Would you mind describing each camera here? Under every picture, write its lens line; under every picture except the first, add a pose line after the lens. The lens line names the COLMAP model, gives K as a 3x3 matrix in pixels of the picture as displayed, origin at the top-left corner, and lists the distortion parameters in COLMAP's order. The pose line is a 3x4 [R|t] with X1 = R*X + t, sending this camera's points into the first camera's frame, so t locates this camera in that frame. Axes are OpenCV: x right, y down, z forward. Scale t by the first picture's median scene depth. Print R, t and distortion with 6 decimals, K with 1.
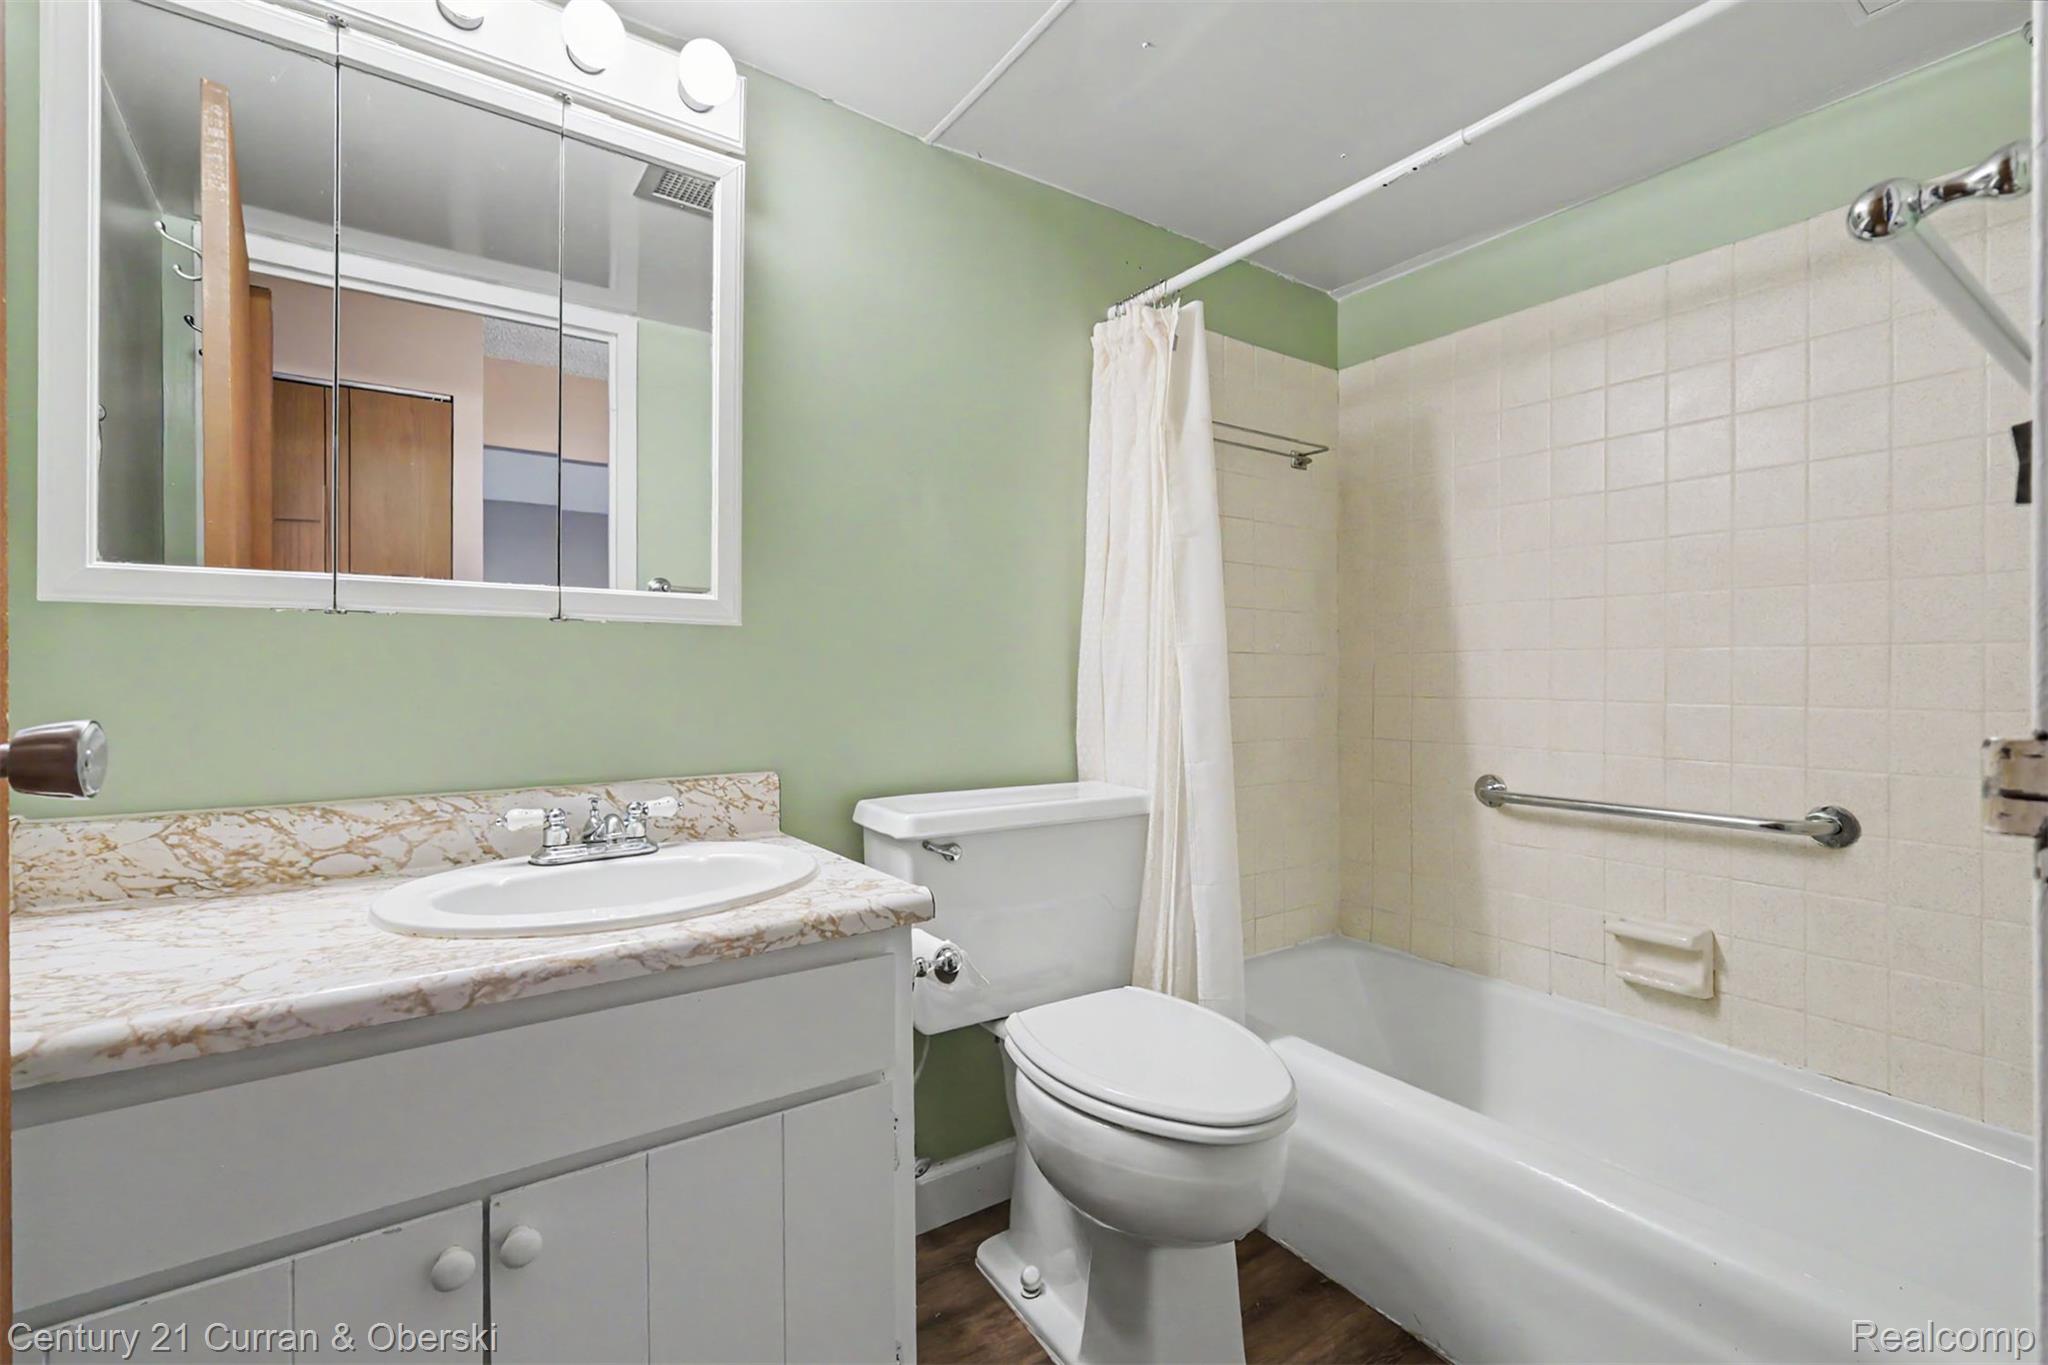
lens RADIAL K [[900.8, 0, 1025.3], [0, 900.8, 673.0], [0, 0, 1]] dist [0.001734, -0.000333]
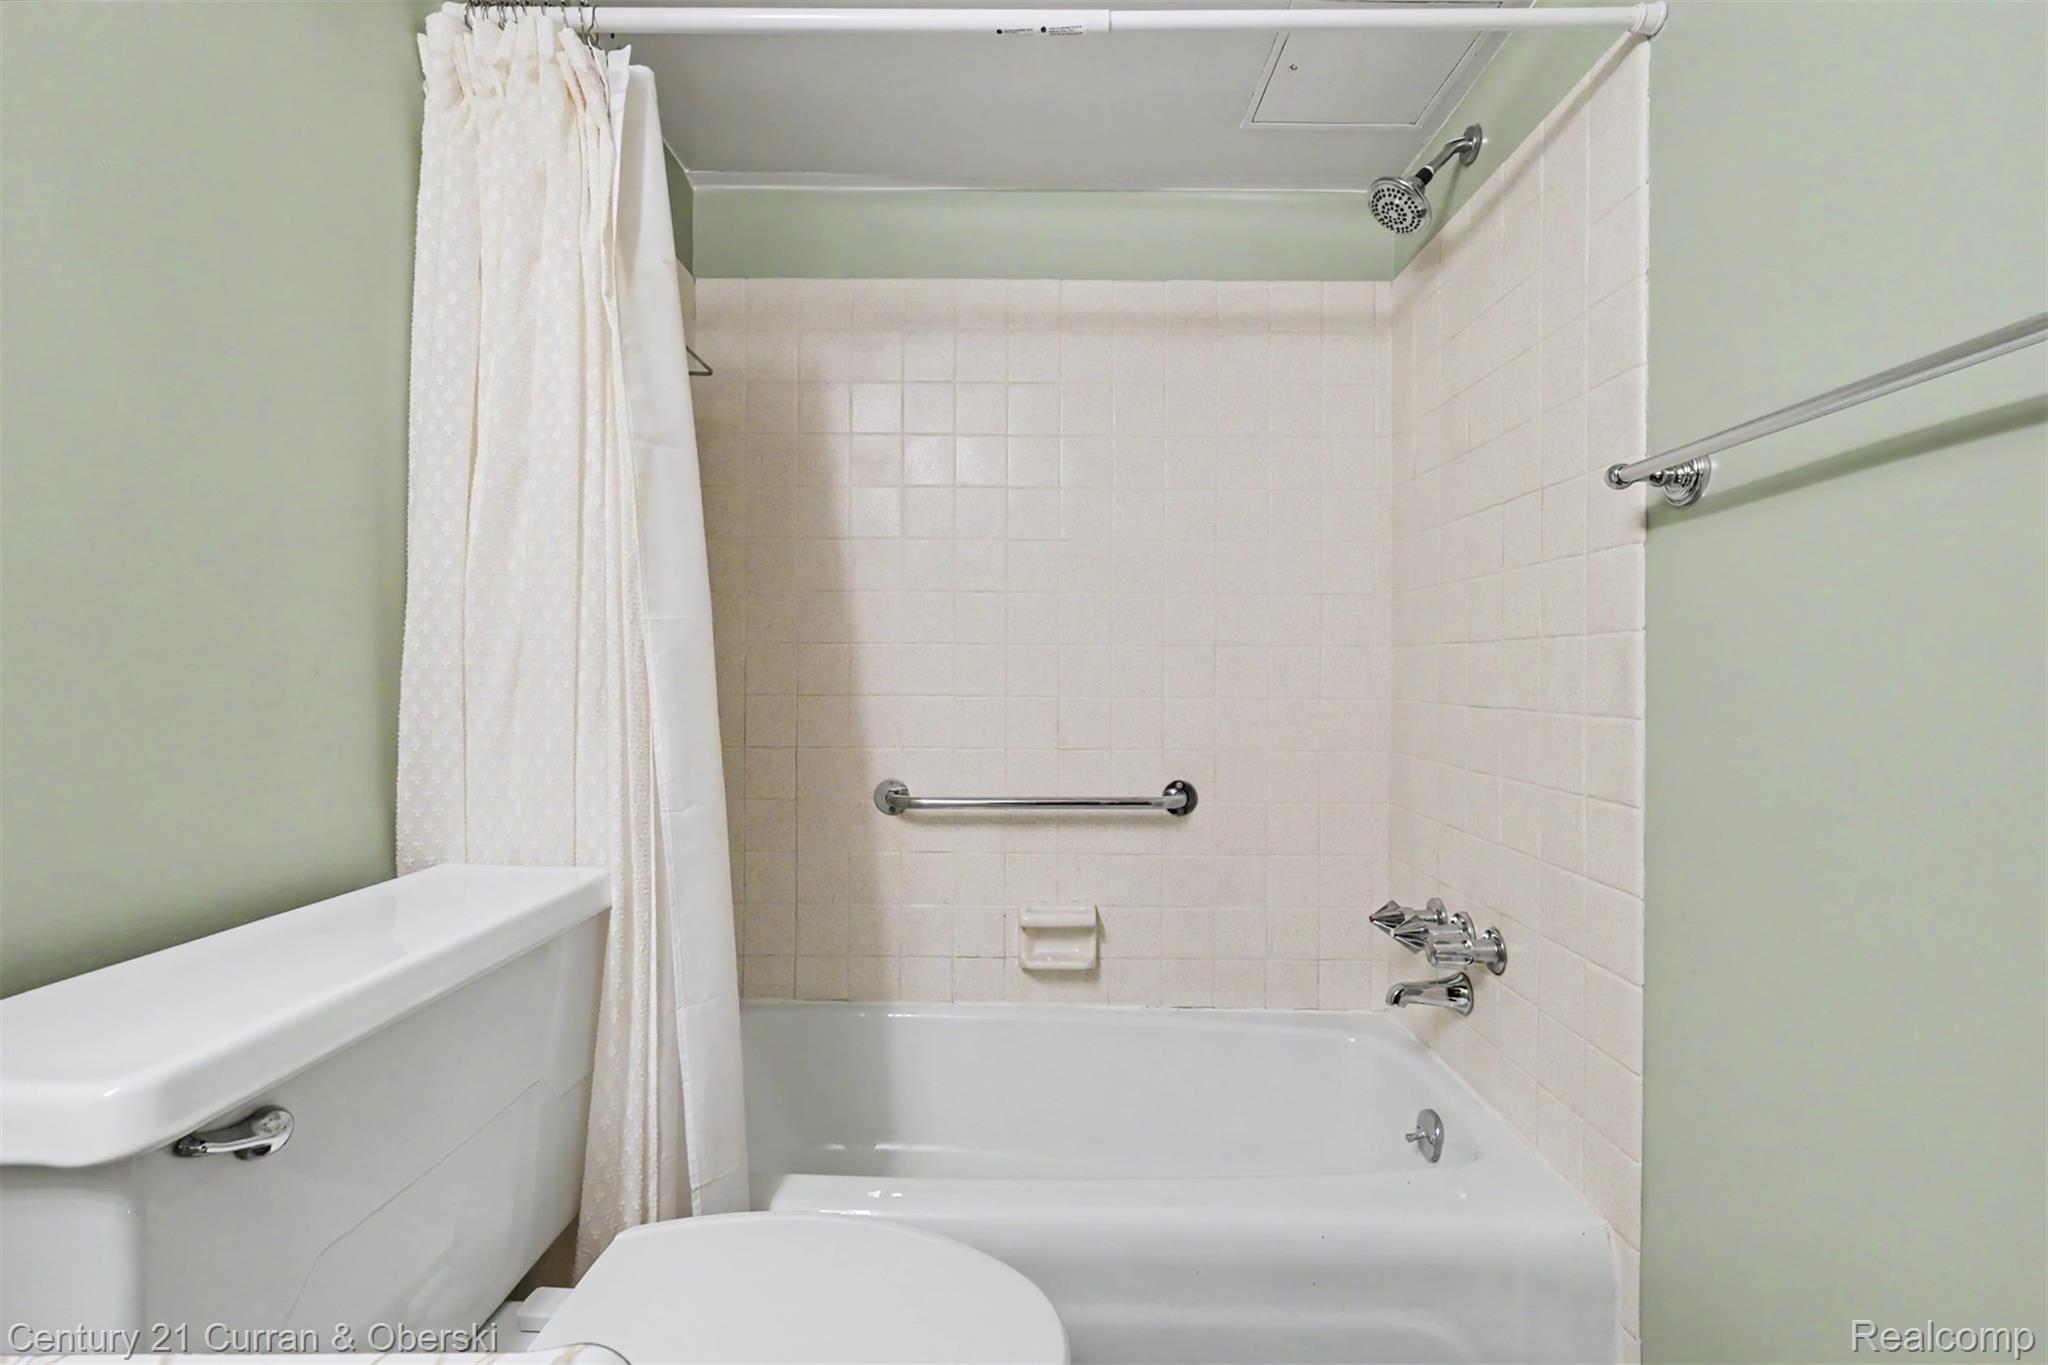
lens RADIAL K [[900.8, 0, 1025.3], [0, 900.8, 673.0], [0, 0, 1]] dist [0.001734, -0.000333]
pose [[0.567982, -0.001373, 0.823040, -0.173516], [-0.005474, 0.999970, 0.005446, 0.000473], [-0.823023, -0.007598, 0.567957, 0.426399]]
